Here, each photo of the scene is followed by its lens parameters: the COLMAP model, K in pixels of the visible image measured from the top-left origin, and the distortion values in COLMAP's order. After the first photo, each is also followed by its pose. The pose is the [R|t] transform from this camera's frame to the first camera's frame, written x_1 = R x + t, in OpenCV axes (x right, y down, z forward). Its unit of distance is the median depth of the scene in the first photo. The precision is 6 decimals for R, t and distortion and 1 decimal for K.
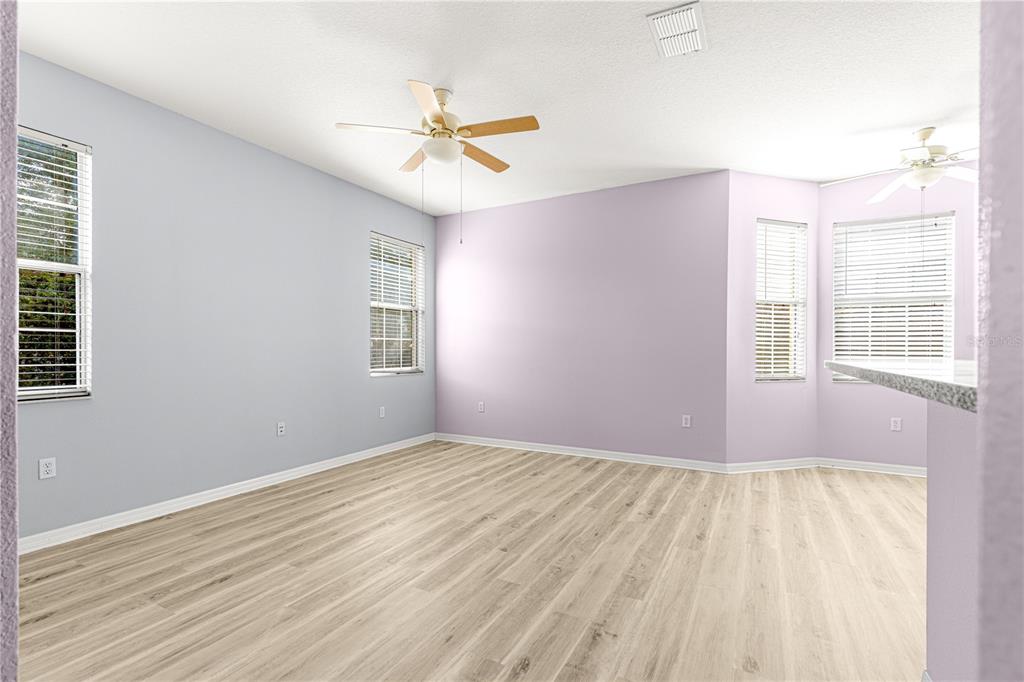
lens RADIAL K [[460.5, 0, 517.1], [0, 460.5, 347.4], [0, 0, 1]] dist [0.010725, -0.000139]
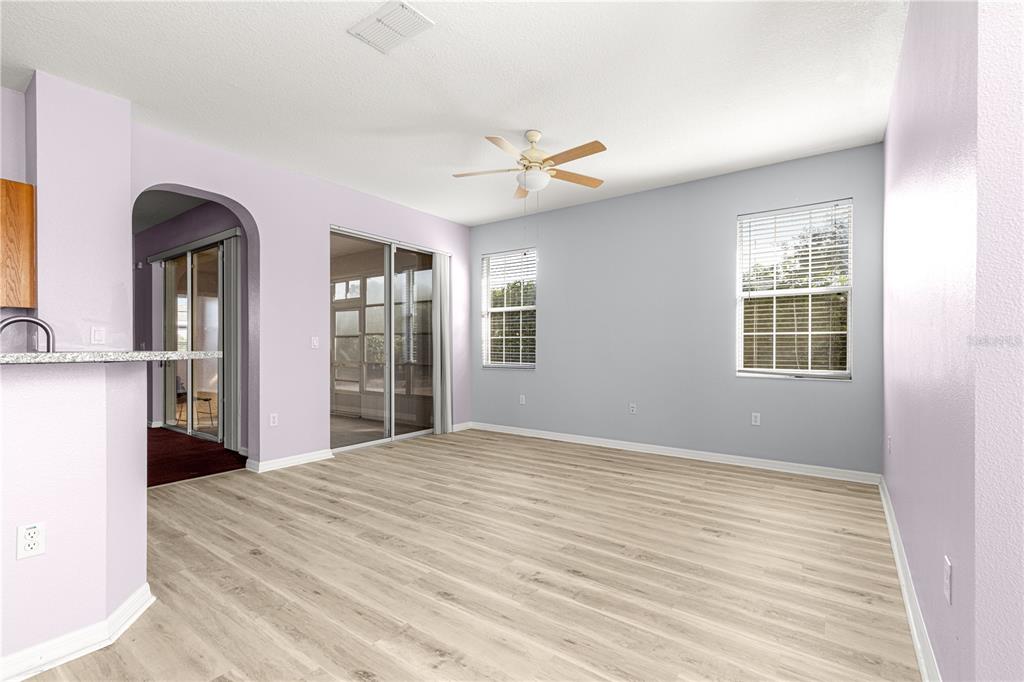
lens RADIAL K [[460.5, 0, 517.1], [0, 460.5, 347.4], [0, 0, 1]] dist [0.010725, -0.000139]
pose [[-0.128512, 0.000210, -0.991708, 0.963075], [0.001469, 0.999999, 0.000022, 0.008986], [0.991707, -0.001454, -0.128513, 1.038623]]
